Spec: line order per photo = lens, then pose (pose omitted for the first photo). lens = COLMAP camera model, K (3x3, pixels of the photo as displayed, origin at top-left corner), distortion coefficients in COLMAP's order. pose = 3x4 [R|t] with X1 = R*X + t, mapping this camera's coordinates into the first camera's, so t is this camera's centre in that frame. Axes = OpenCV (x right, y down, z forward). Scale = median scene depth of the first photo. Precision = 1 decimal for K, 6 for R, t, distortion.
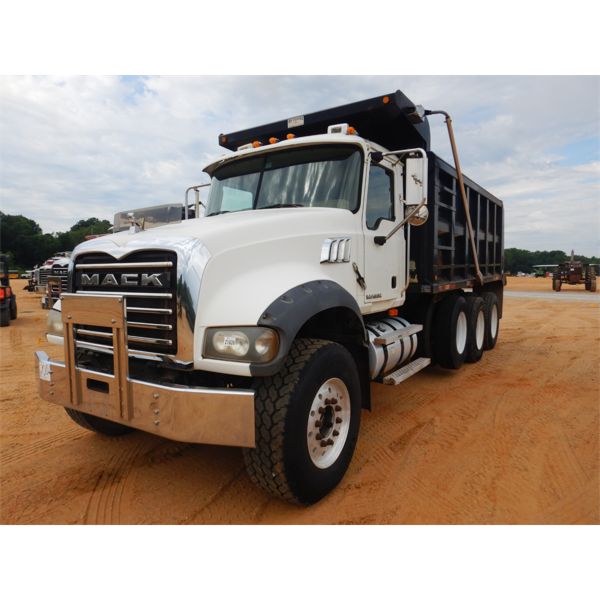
lens RADIAL K [[429.0, 0, 299.6], [0, 429.0, 298.5], [0, 0, 1]] dist [0.035310, -0.037550]
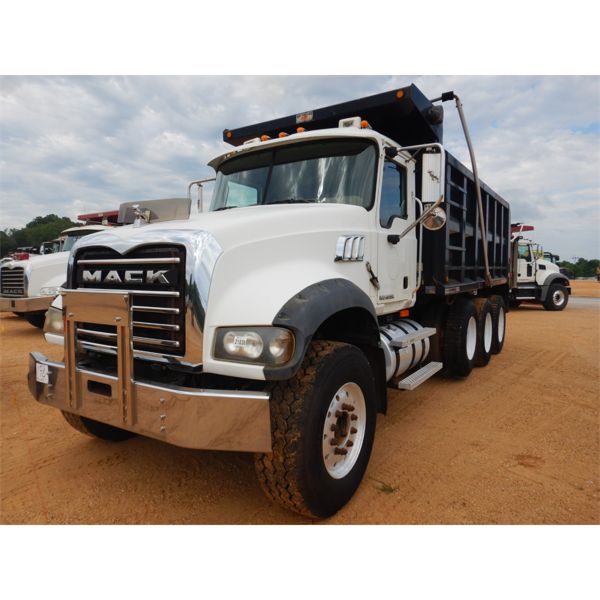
lens RADIAL K [[429.0, 0, 301.5], [0, 429.0, 303.5], [0, 0, 1]] dist [0.035310, -0.037550]
pose [[0.999936, 0.008157, 0.007788, -0.026161], [-0.008204, 0.999948, 0.006073, 0.005044], [-0.007738, -0.006136, 0.999951, 0.040178]]
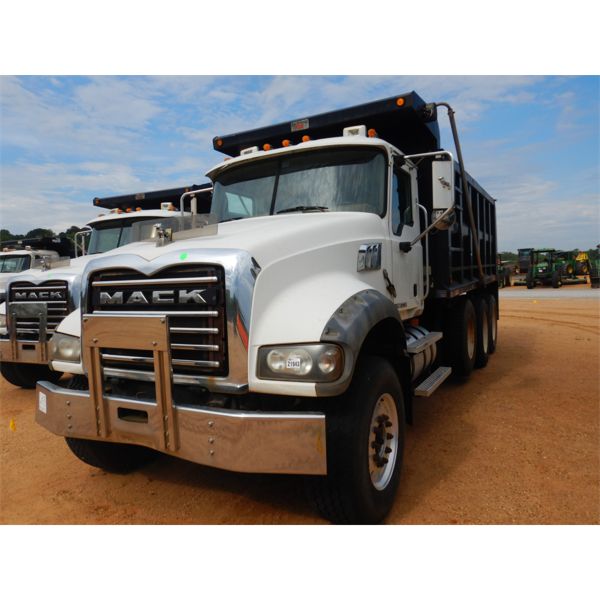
lens RADIAL K [[460.0, 0, 300.6], [0, 460.0, 300.6], [0, 0, 1]] dist [0.003347, -0.000820]
pose [[0.995383, -0.035464, 0.089196, -0.146031], [0.036989, 0.999195, -0.015509, -0.007988], [-0.088575, 0.018737, 0.995893, 0.005022]]
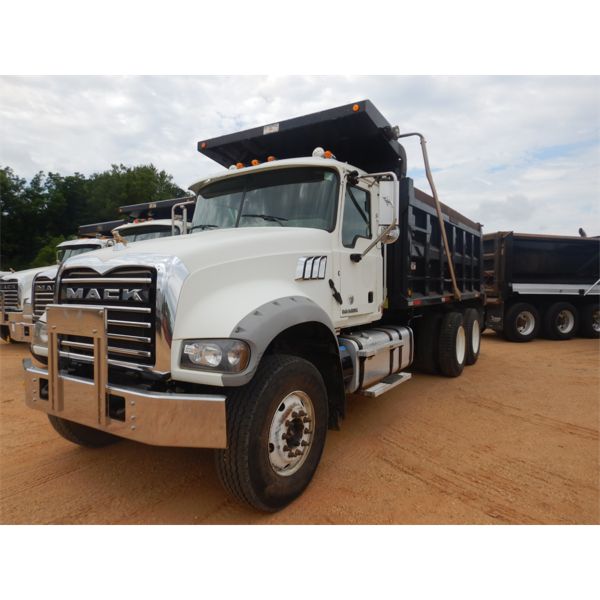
lens RADIAL K [[429.0, 0, 301.3], [0, 429.0, 300.8], [0, 0, 1]] dist [0.035310, -0.037550]
pose [[0.999907, 0.006206, 0.012166, 0.043889], [-0.005888, 0.999644, -0.026022, -0.001712], [-0.012323, 0.025948, 0.999587, -0.048426]]
